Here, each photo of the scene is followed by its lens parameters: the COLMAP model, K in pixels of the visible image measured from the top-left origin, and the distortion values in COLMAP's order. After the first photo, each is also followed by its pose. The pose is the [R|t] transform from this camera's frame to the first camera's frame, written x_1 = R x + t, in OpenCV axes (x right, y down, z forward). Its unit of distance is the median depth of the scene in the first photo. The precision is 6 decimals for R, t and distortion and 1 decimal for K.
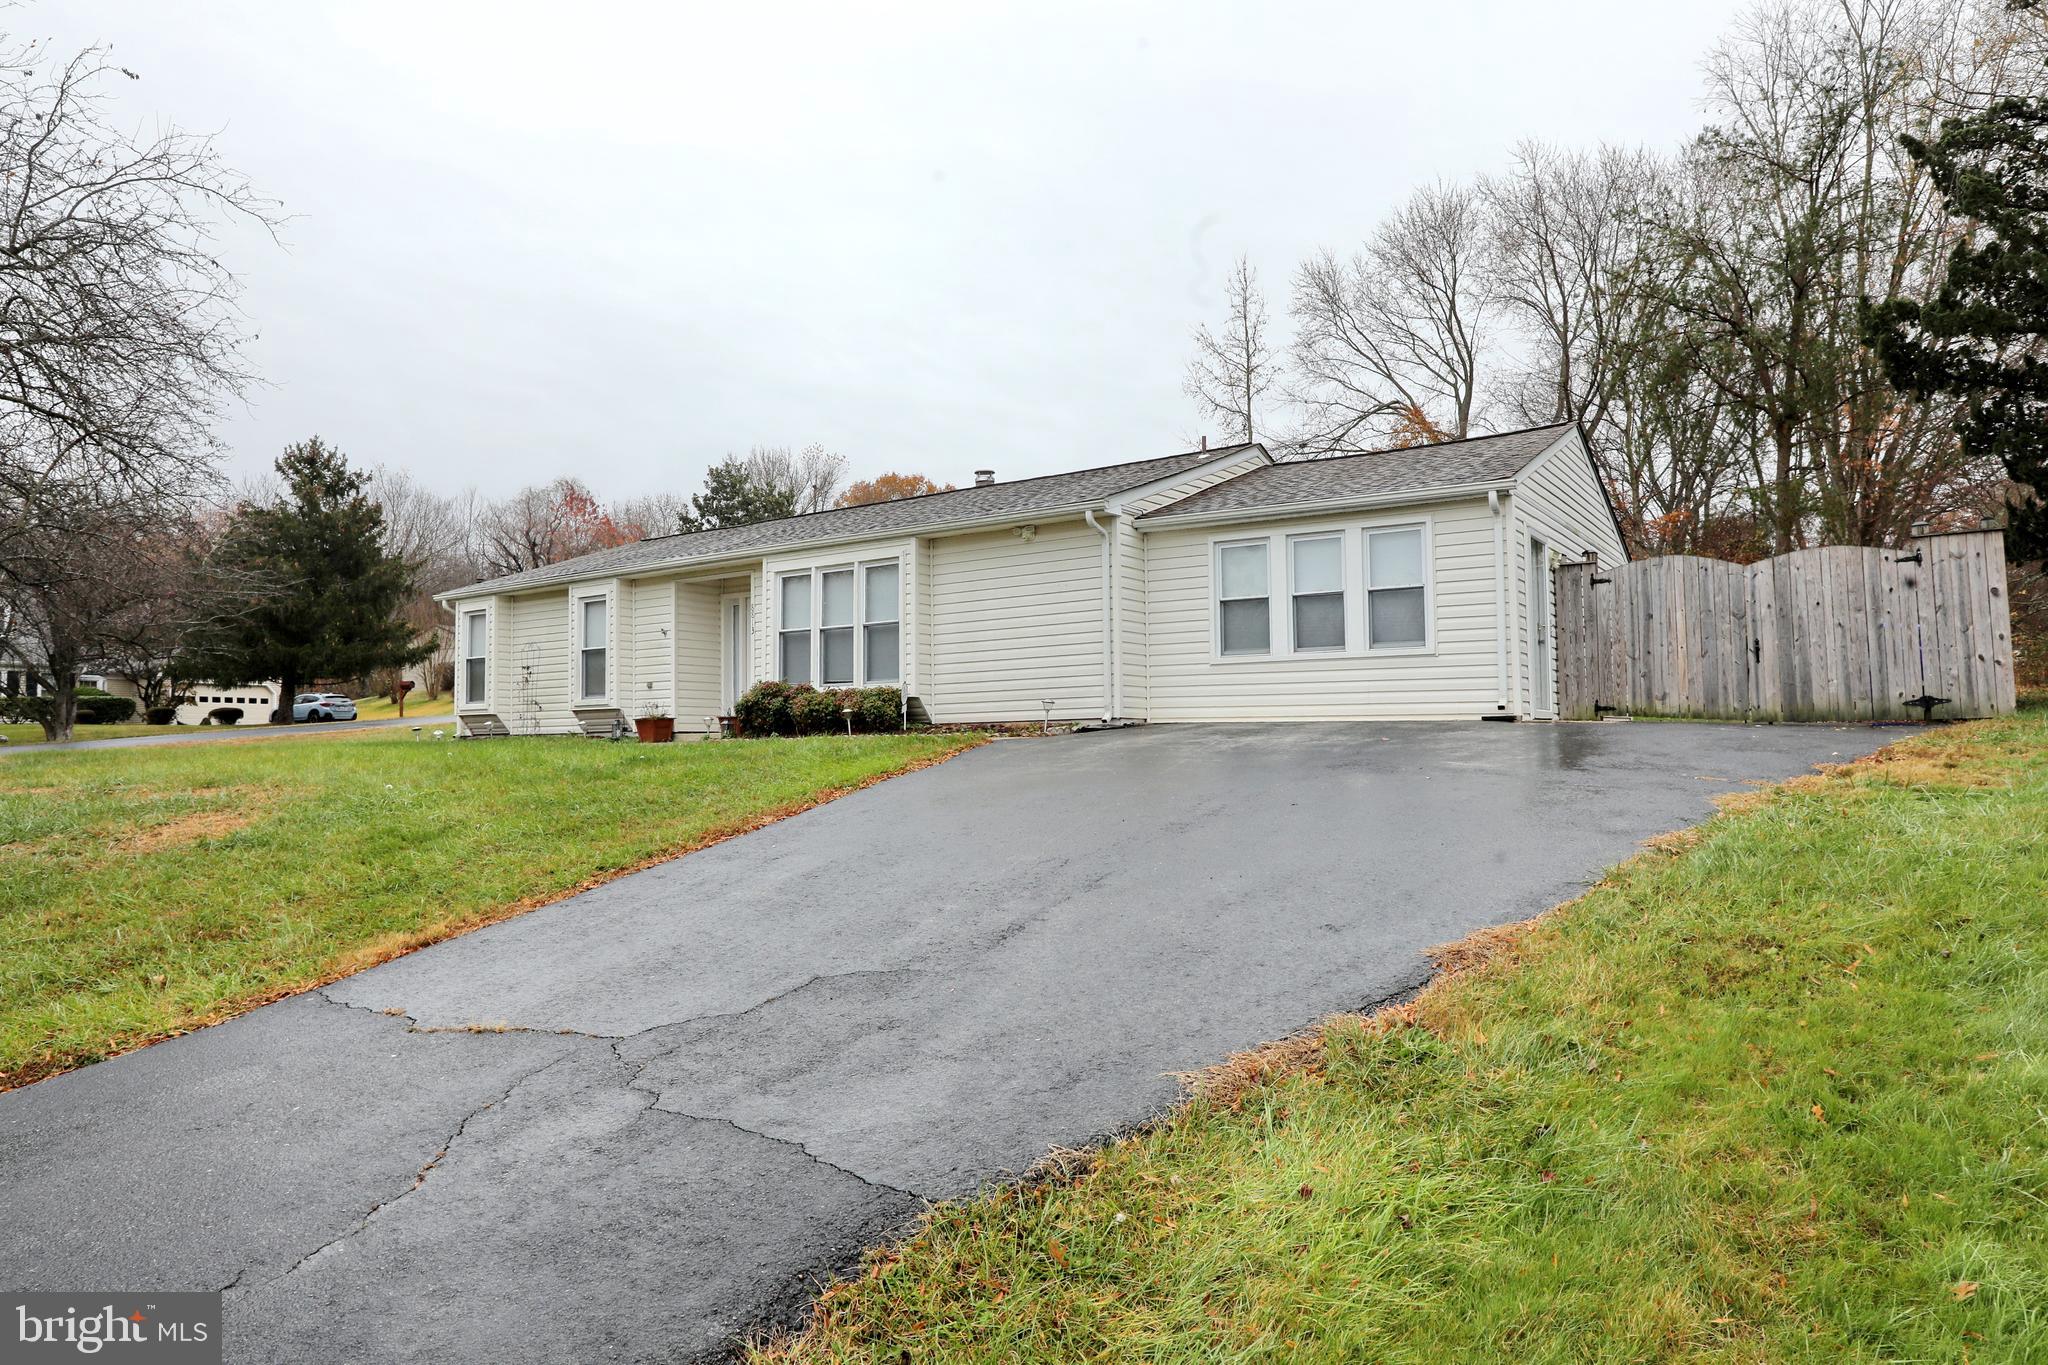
lens RADIAL K [[1282.0, 0, 1024.0], [0, 1282.0, 682.5], [0, 0, 1]] dist [-0.009398, 0.002370]
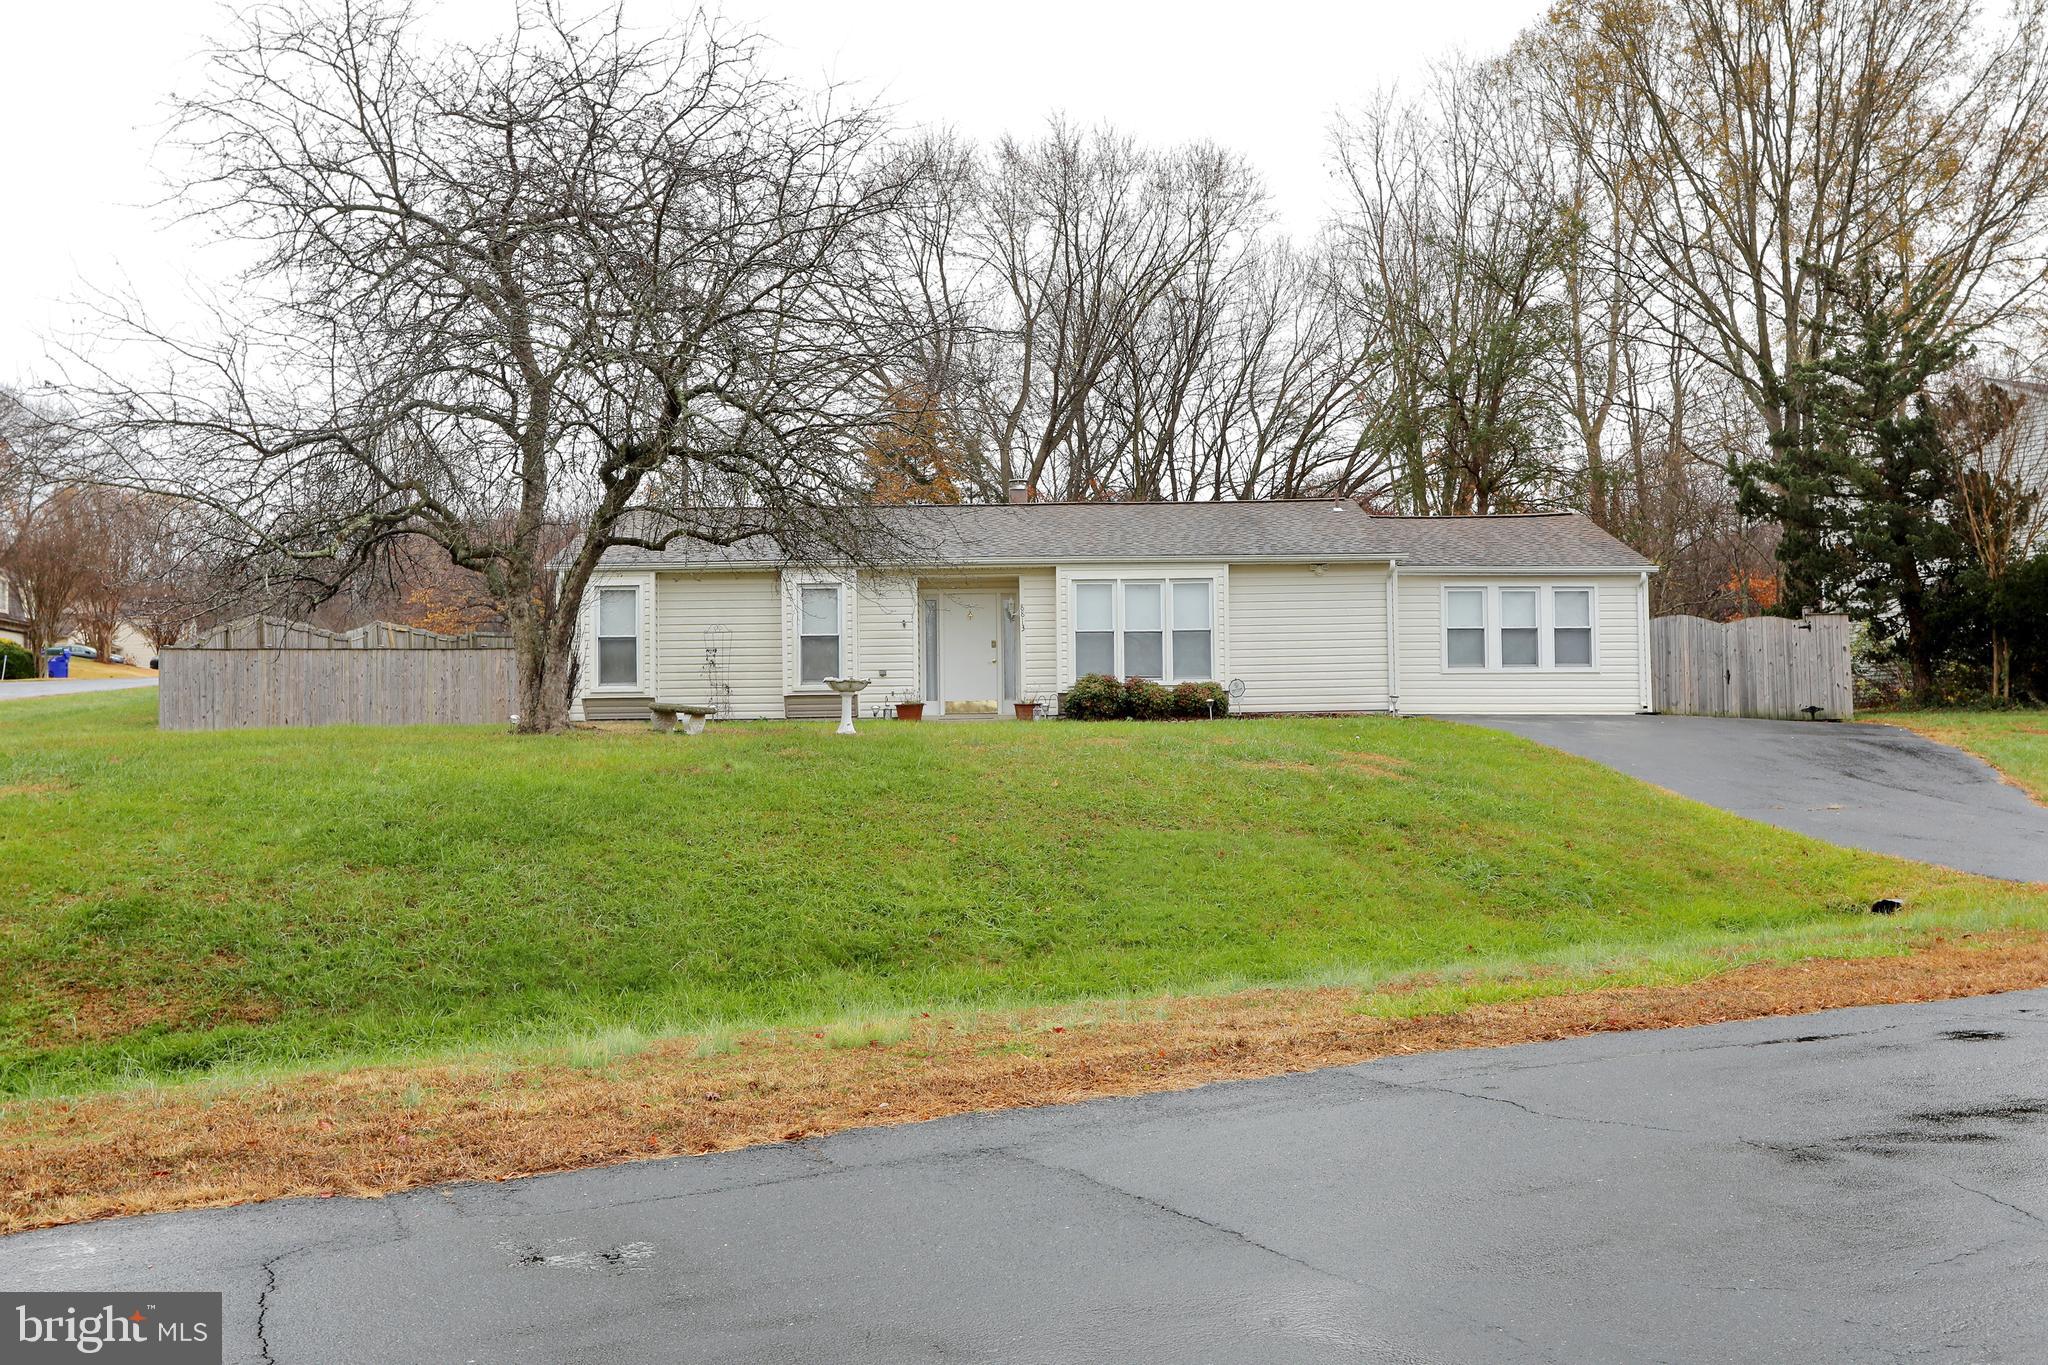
lens RADIAL K [[1918.0, 0, 1010.5], [0, 1918.0, 696.5], [0, 0, 1]] dist [0.003076, 0.015336]
pose [[0.829562, 0.026101, 0.557804, -1.290763], [-0.027522, 0.999604, -0.005843, 0.033197], [-0.557735, -0.010505, 0.829952, -0.438878]]
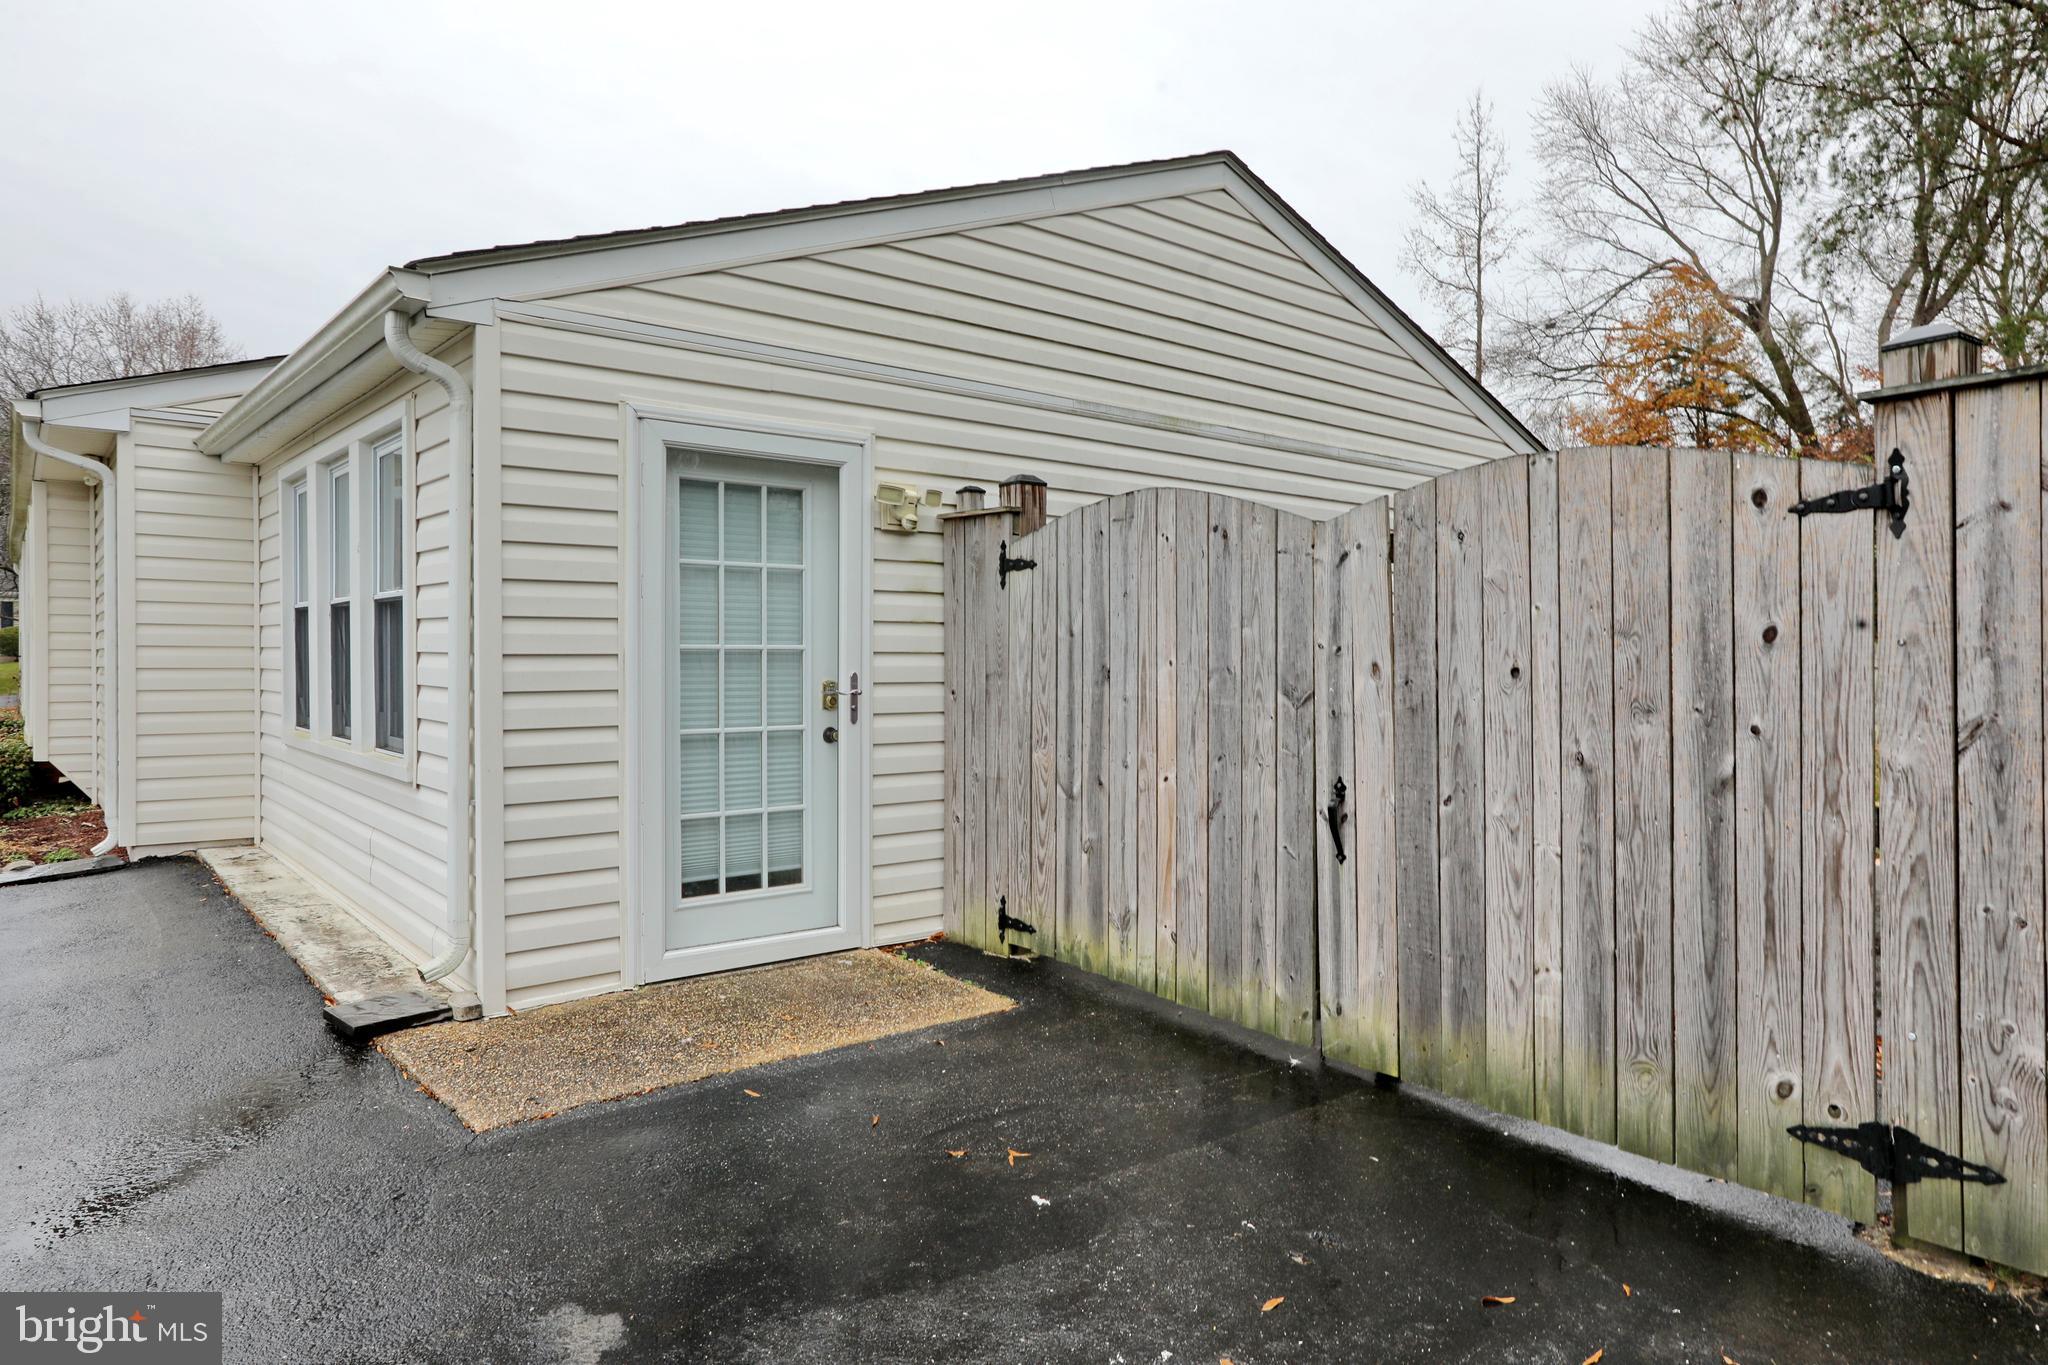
lens RADIAL K [[1256.4, 0, 1024.0], [0, 1256.4, 682.5], [0, 0, 1]] dist [-0.039691, 0.045827]
pose [[0.962110, 0.022108, -0.271762, 0.479481], [-0.003022, 0.997511, 0.070447, -0.062406], [0.272643, -0.066957, 0.959782, 0.585639]]
